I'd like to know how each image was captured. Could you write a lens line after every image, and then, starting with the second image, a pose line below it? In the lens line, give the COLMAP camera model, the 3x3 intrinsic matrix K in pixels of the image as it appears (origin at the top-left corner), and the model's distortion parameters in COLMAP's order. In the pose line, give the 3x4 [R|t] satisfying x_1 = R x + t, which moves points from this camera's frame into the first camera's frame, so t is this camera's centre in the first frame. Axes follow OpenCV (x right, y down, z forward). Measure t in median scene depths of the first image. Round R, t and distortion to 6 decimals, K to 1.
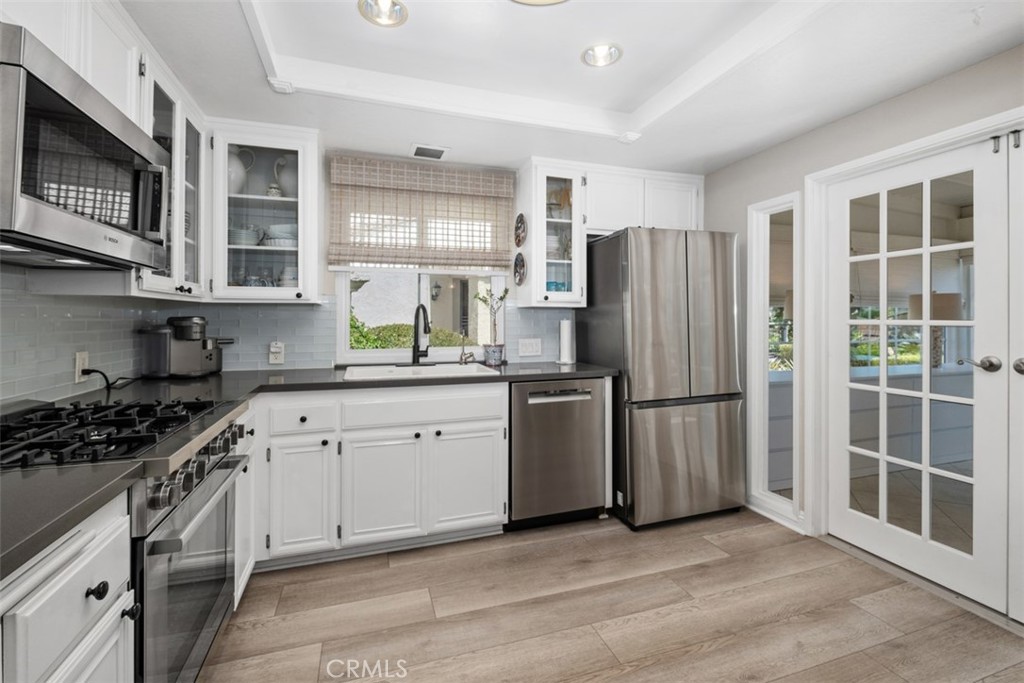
lens RADIAL K [[439.5, 0, 505.7], [0, 439.5, 320.7], [0, 0, 1]] dist [0.002961, -0.005548]
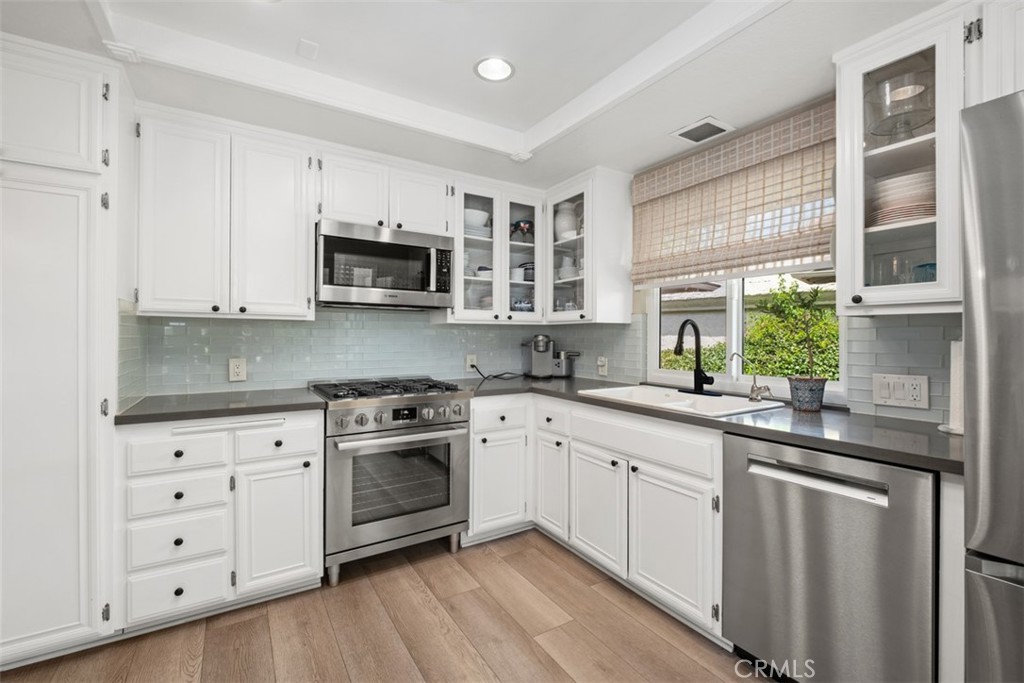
lens RADIAL K [[439.5, 0, 521.6], [0, 439.5, 336.5], [0, 0, 1]] dist [0.002961, -0.005548]
pose [[0.256997, 0.003389, -0.966406, 0.581428], [-0.004838, 0.999986, 0.002221, -0.006622], [0.966400, 0.004104, 0.257010, 0.522837]]
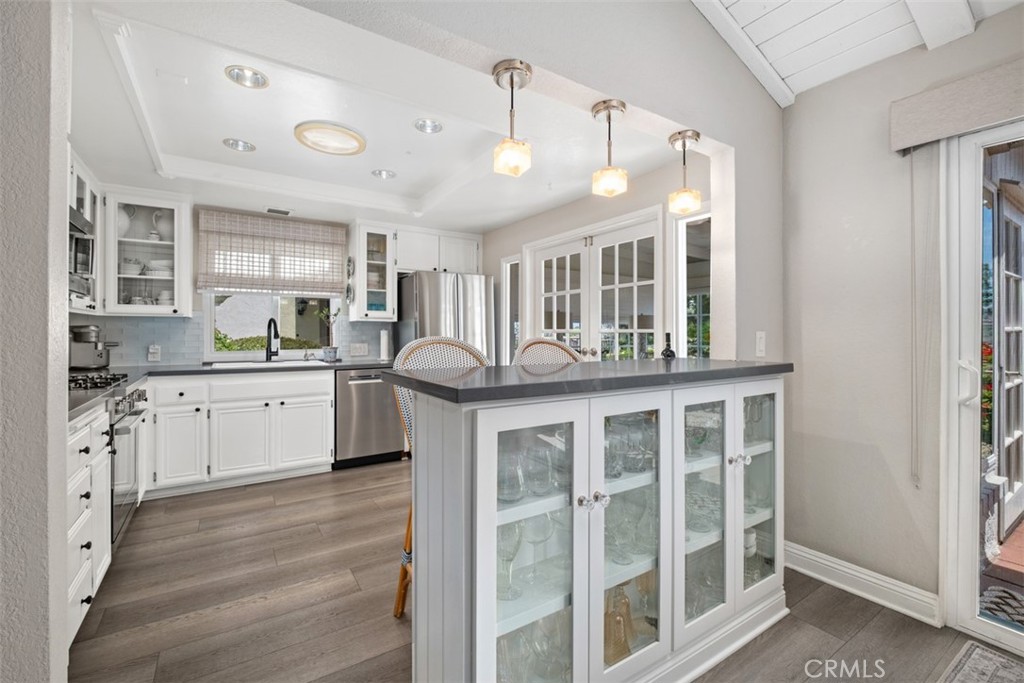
lens RADIAL K [[439.5, 0, 508.1], [0, 439.5, 336.7], [0, 0, 1]] dist [0.002961, -0.005548]
pose [[0.965858, -0.001371, 0.259068, 0.192292], [0.001472, 0.999999, -0.000196, 0.025105], [-0.259067, 0.000570, 0.965859, -0.623135]]
